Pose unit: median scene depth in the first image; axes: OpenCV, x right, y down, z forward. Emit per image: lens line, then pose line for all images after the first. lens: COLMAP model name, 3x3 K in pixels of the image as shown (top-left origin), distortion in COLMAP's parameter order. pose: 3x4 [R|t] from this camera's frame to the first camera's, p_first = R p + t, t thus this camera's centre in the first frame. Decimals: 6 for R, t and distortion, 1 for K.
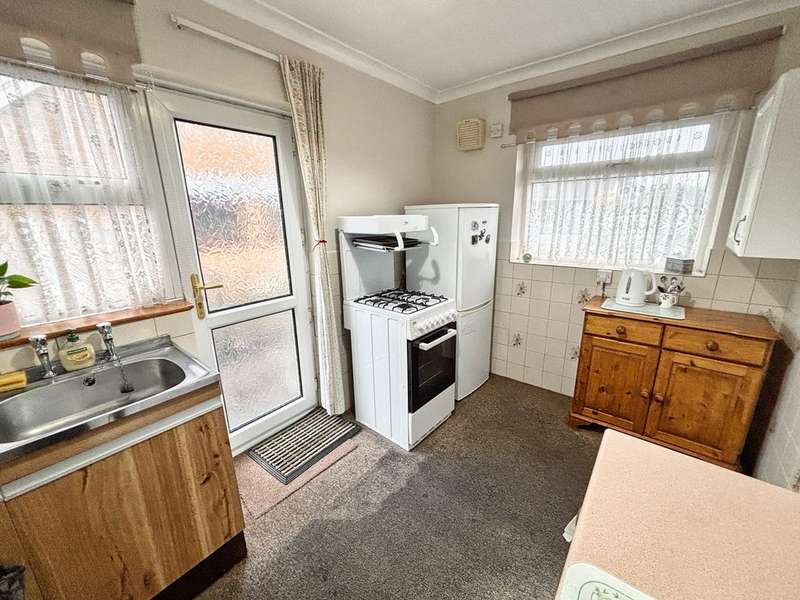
lens RADIAL K [[323.9, 0, 396.3], [0, 323.9, 296.4], [0, 0, 1]] dist [0.025834, -0.000232]
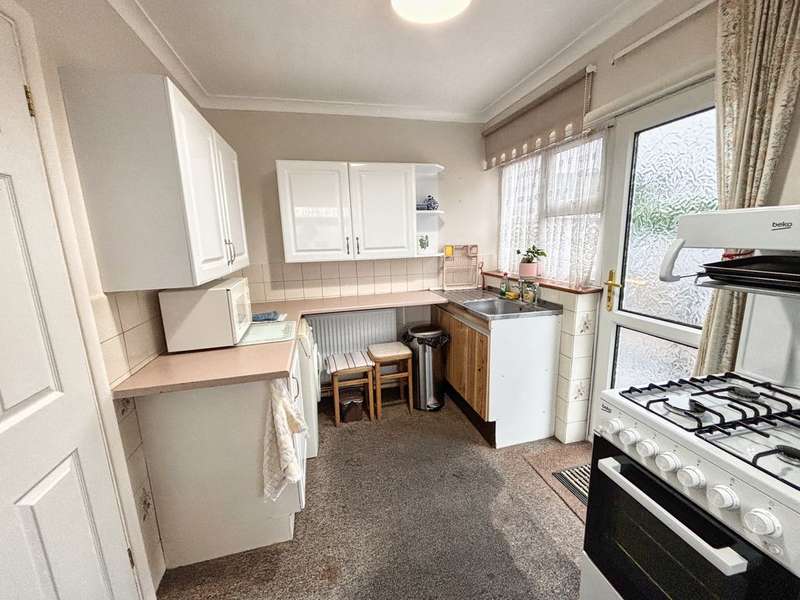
lens RADIAL K [[323.9, 0, 396.3], [0, 323.9, 296.4], [0, 0, 1]] dist [0.025834, -0.000232]
pose [[-0.578343, 0.195275, -0.792078, 0.760672], [-0.159497, 0.925125, 0.344535, -0.268579], [0.800050, 0.325593, -0.503894, 1.050573]]
